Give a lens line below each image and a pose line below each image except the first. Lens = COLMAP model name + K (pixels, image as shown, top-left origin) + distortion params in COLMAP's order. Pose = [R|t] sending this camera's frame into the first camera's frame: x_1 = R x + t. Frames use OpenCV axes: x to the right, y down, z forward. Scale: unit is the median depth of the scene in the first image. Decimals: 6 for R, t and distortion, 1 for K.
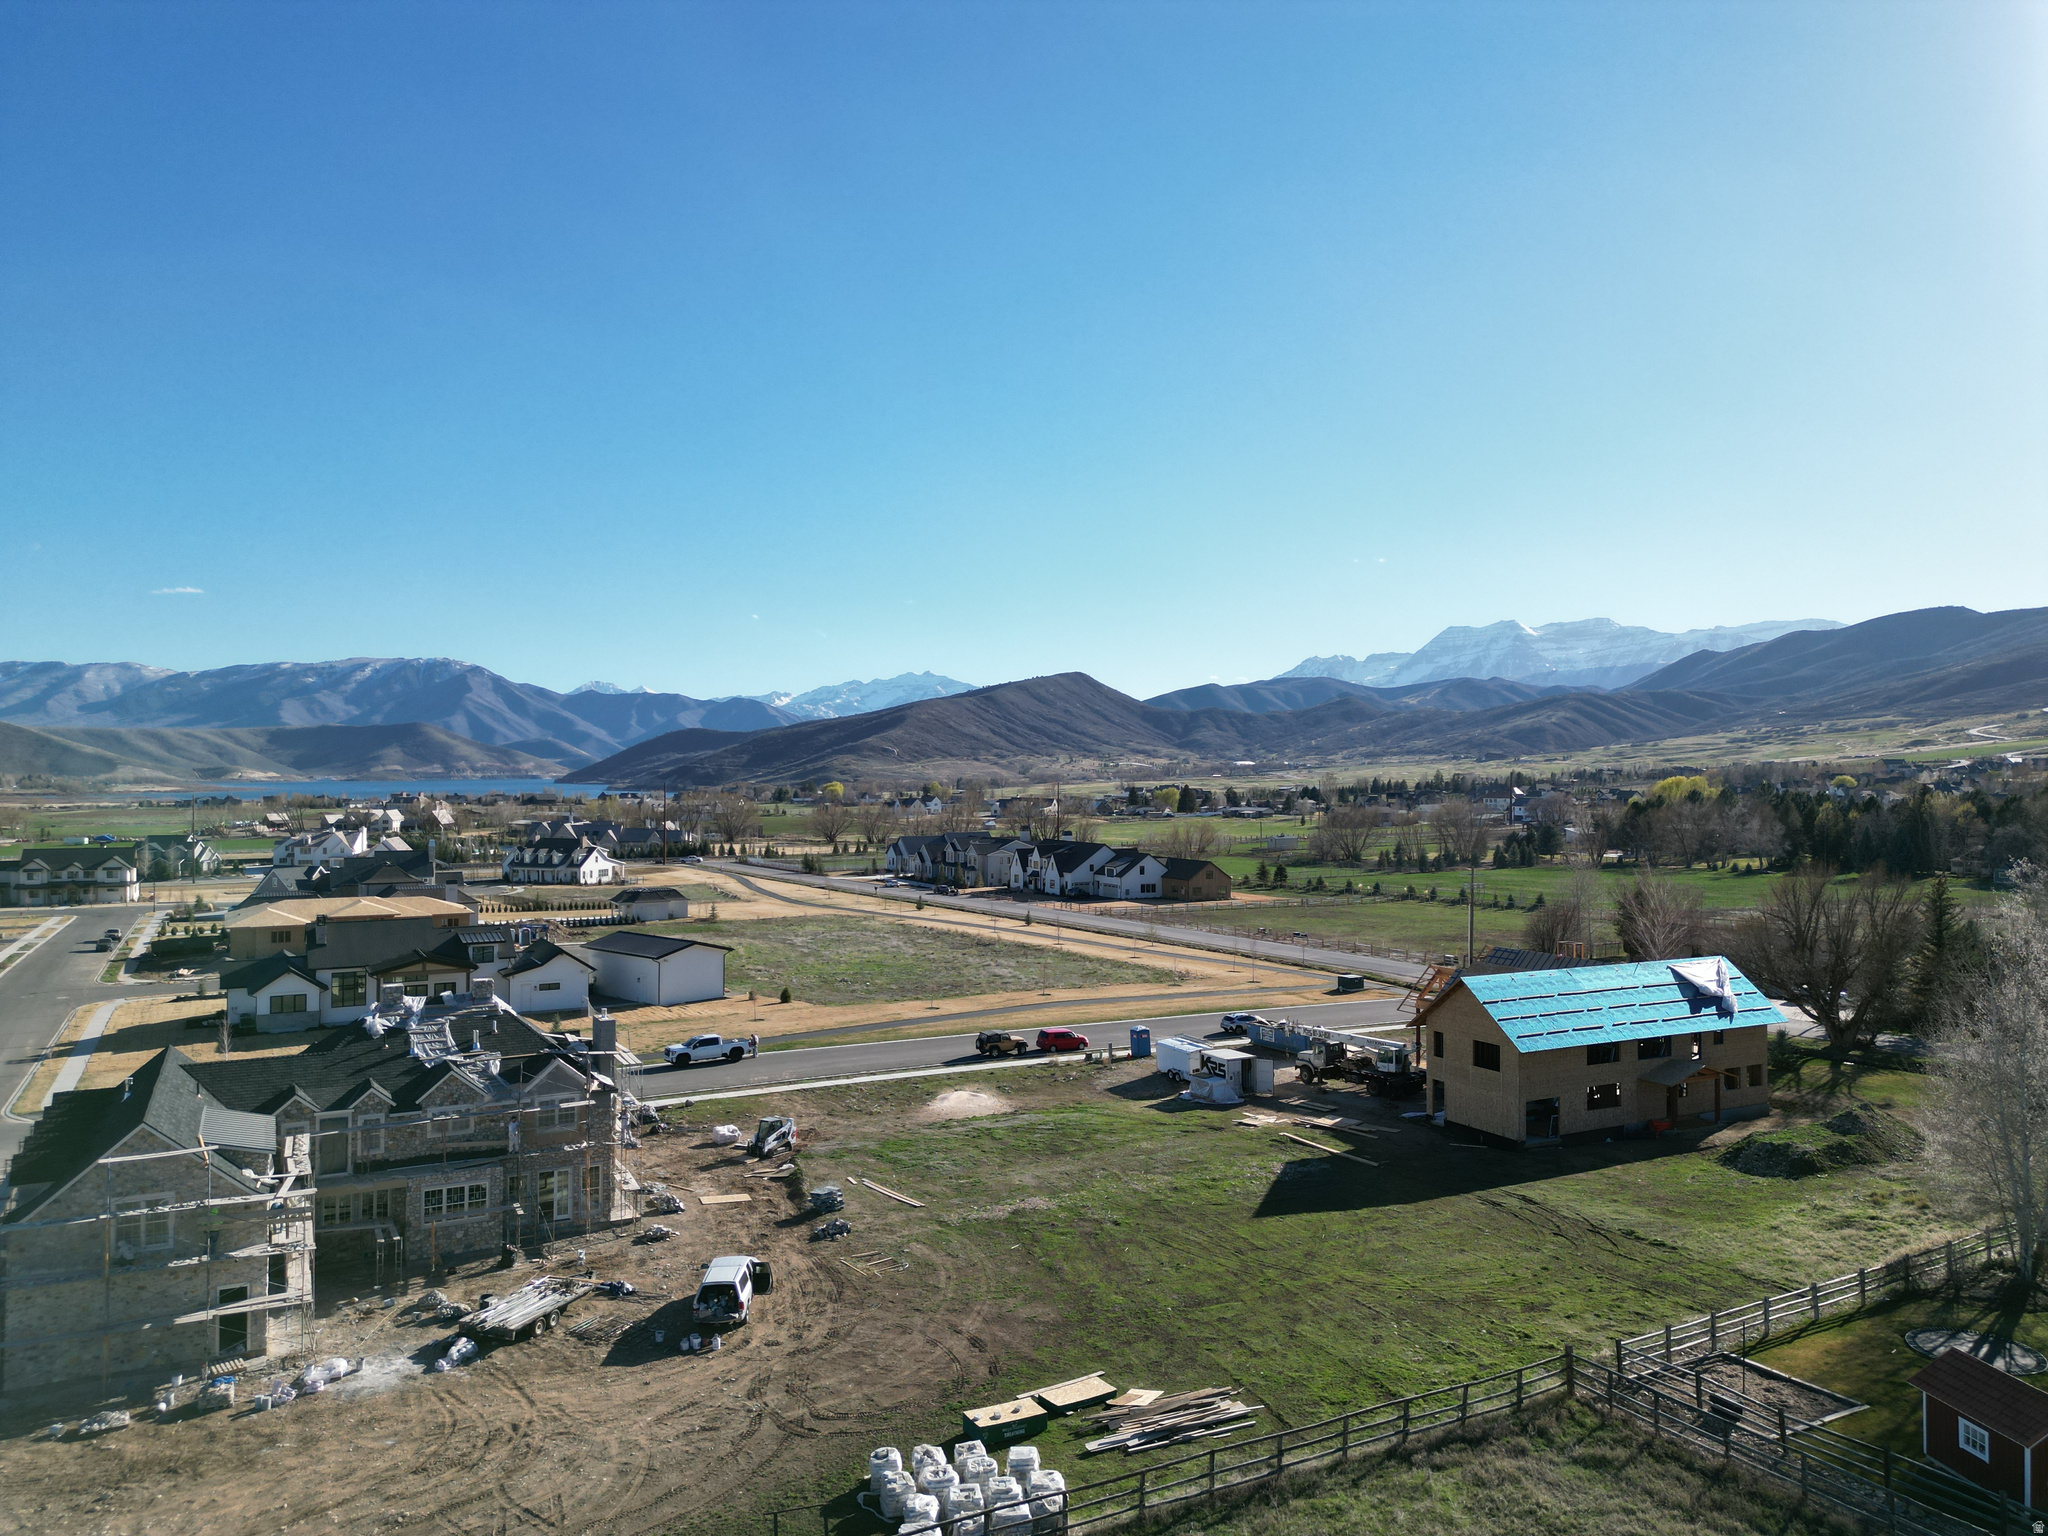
lens RADIAL K [[1431.3, 0, 1024.0], [0, 1431.3, 768.0], [0, 0, 1]] dist [0.100819, -0.117006]
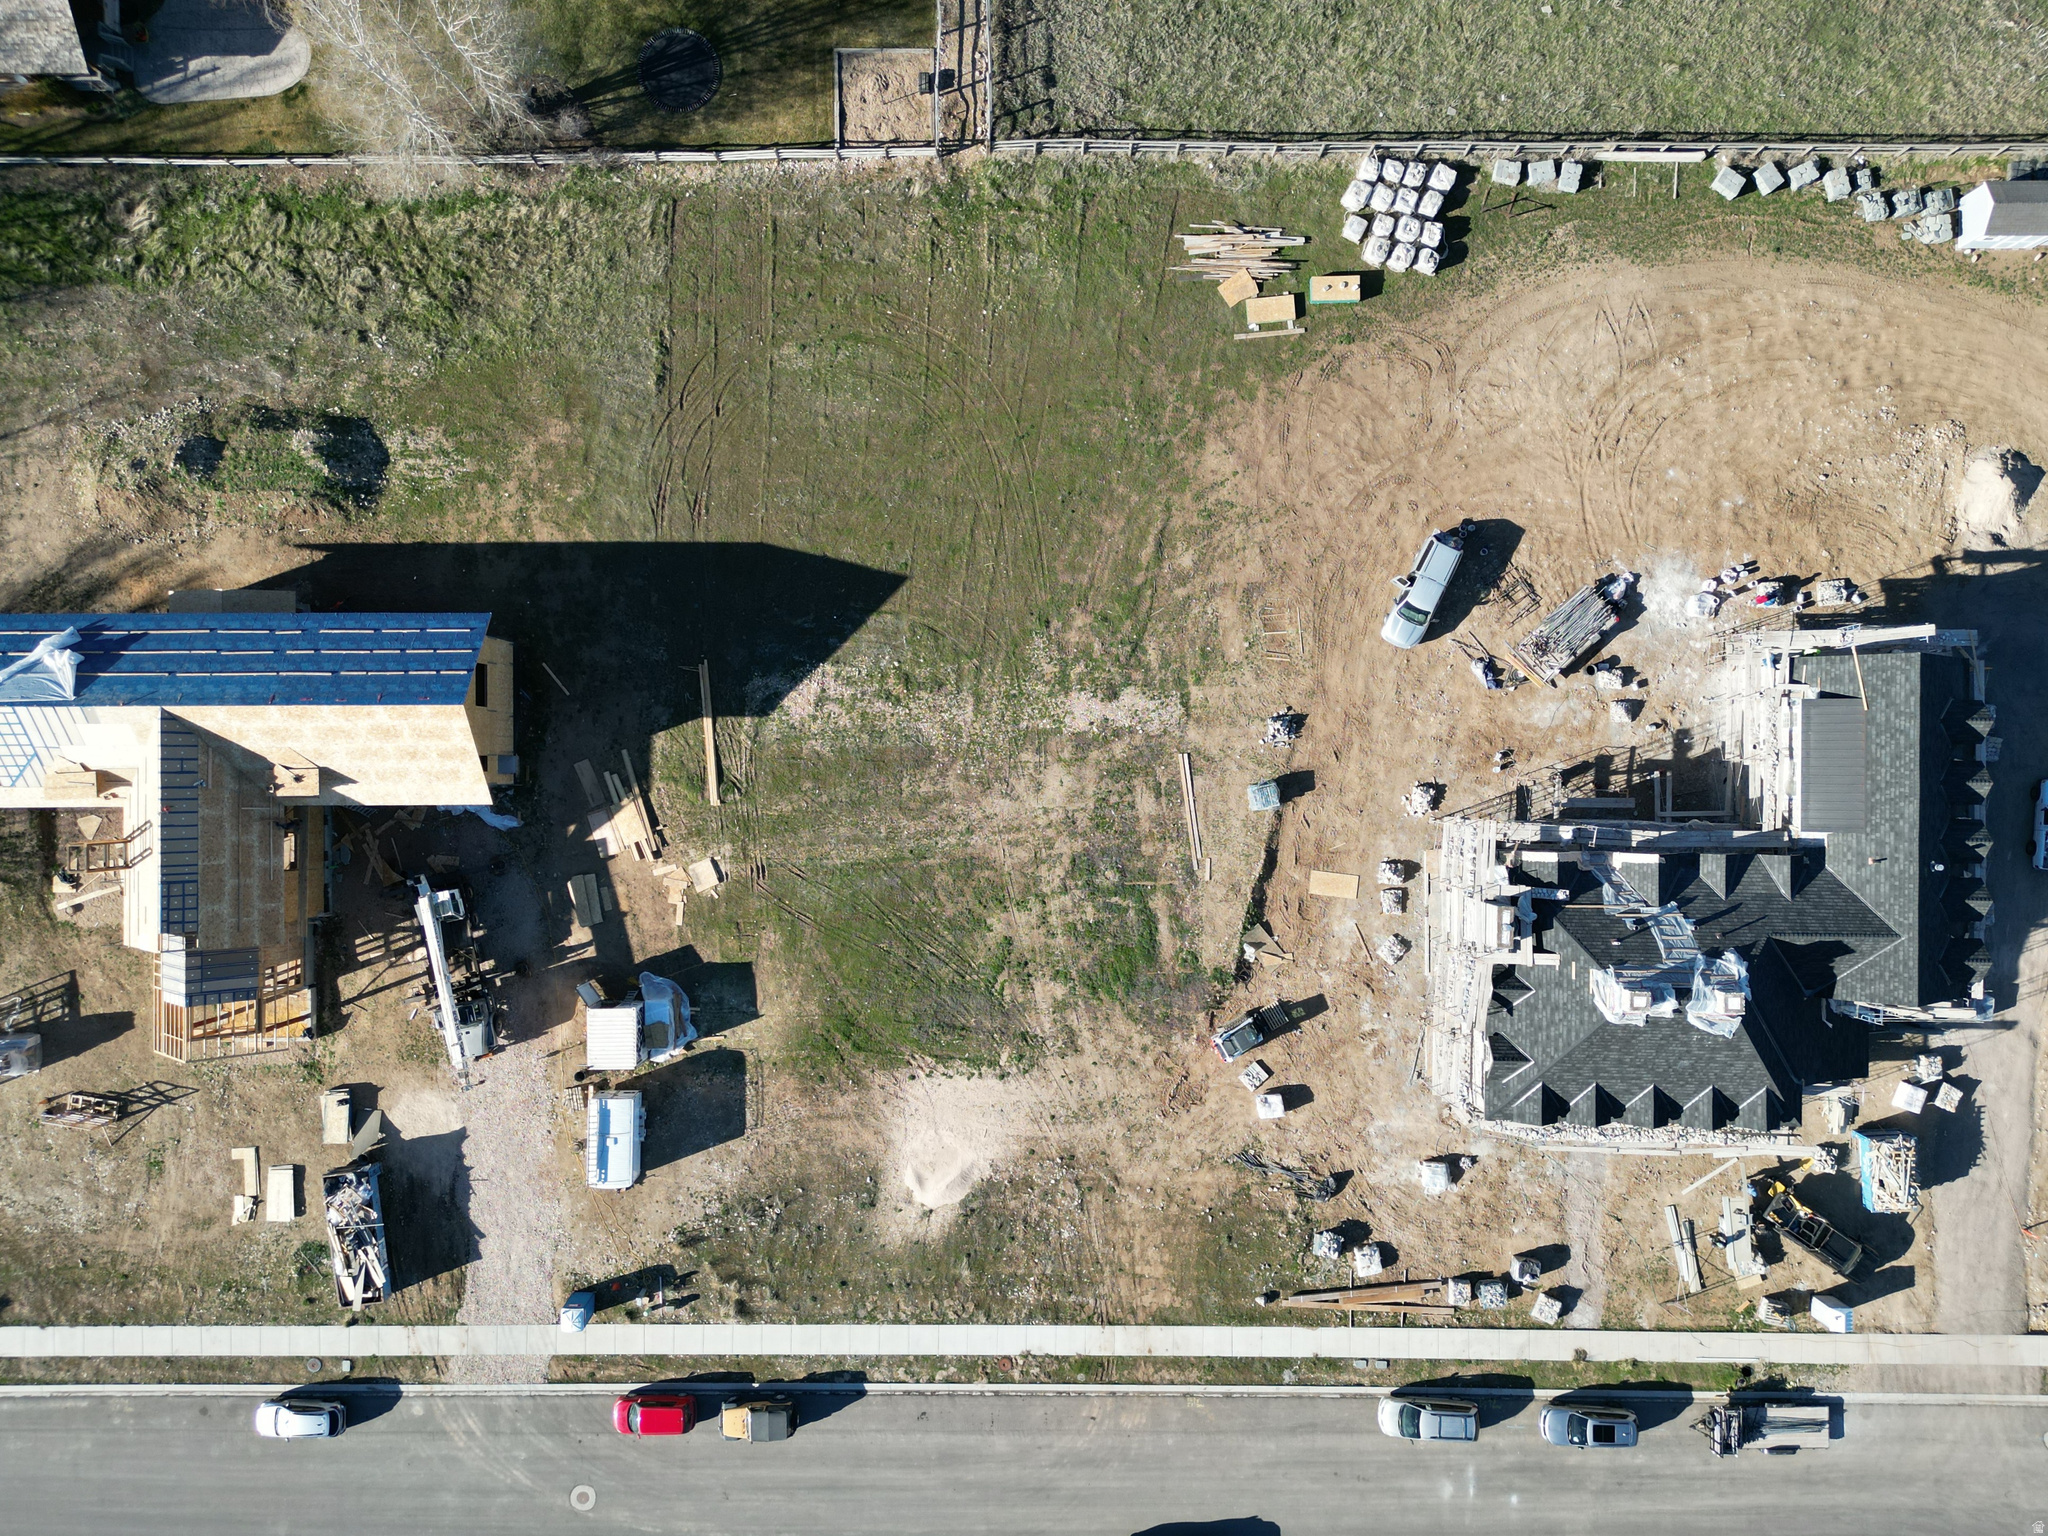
lens RADIAL K [[1434.9, 0, 1024.0], [0, 1434.9, 768.0], [0, 0, 1]] dist [0.076900, -0.086500]
pose [[-0.883249, -0.468834, 0.008095, 0.002021], [0.002212, 0.013097, 0.999912, -0.084174], [-0.468898, 0.883189, -0.010531, 0.121523]]
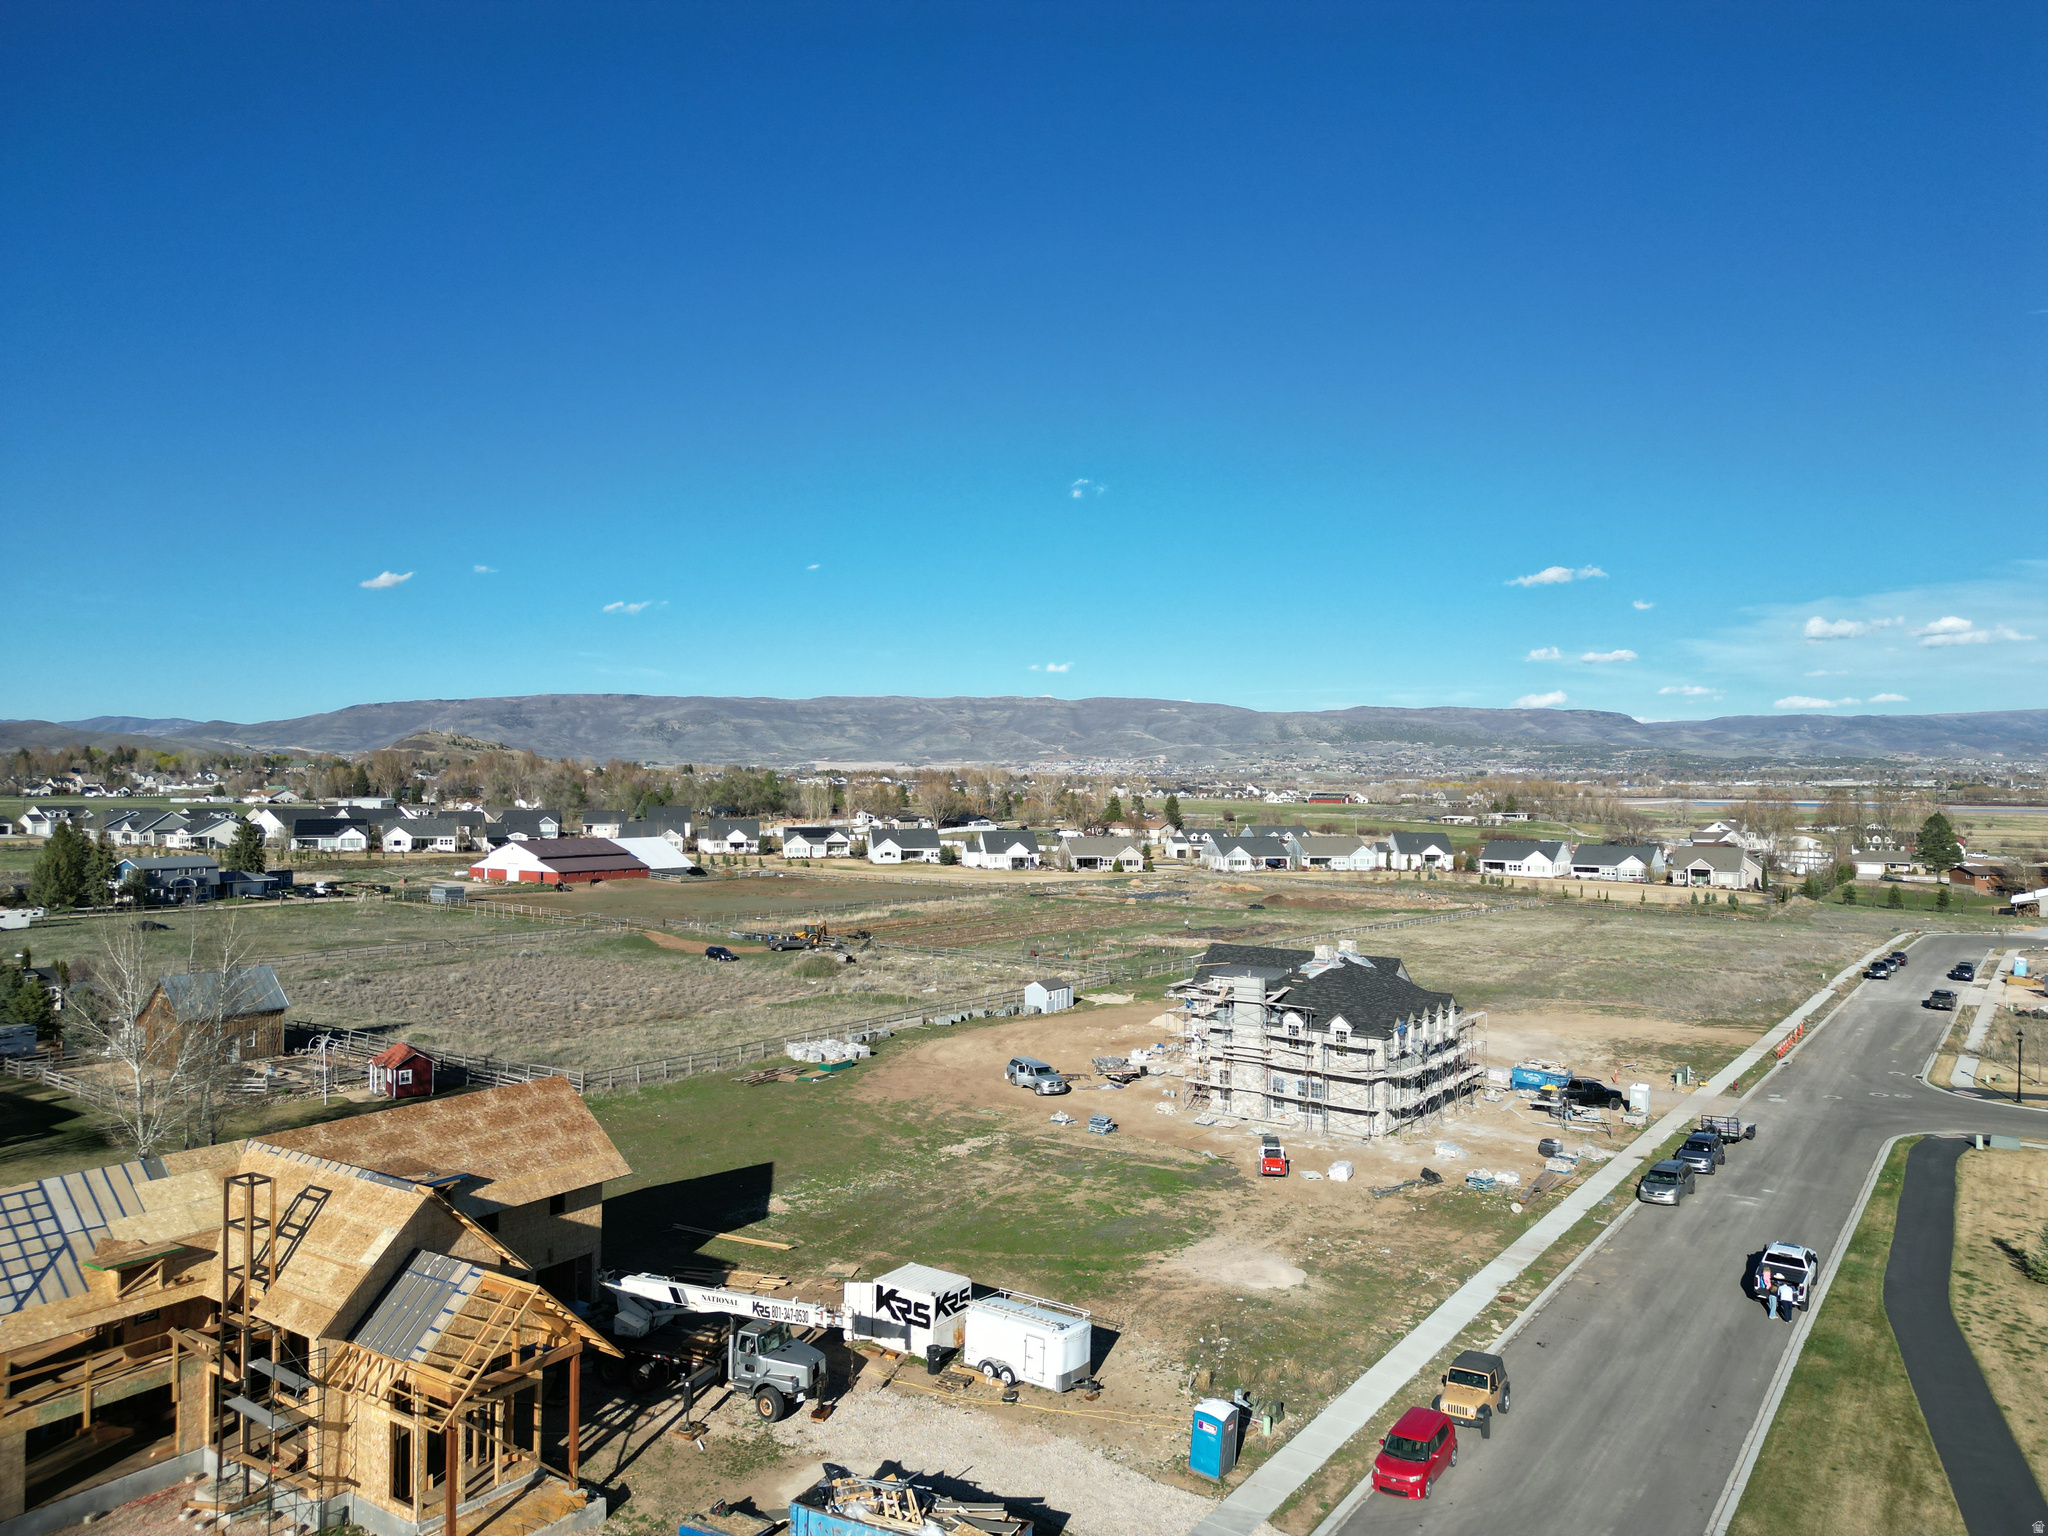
lens RADIAL K [[1433.3, 0, 1027.8], [0, 1433.3, 768.9], [0, 0, 1]] dist [0.091185, -0.095634]
pose [[-0.889367, -0.010686, -0.457068, 0.058191], [-0.006880, 0.999926, -0.009992, -0.000788], [0.457142, -0.005742, -0.889375, 0.239651]]
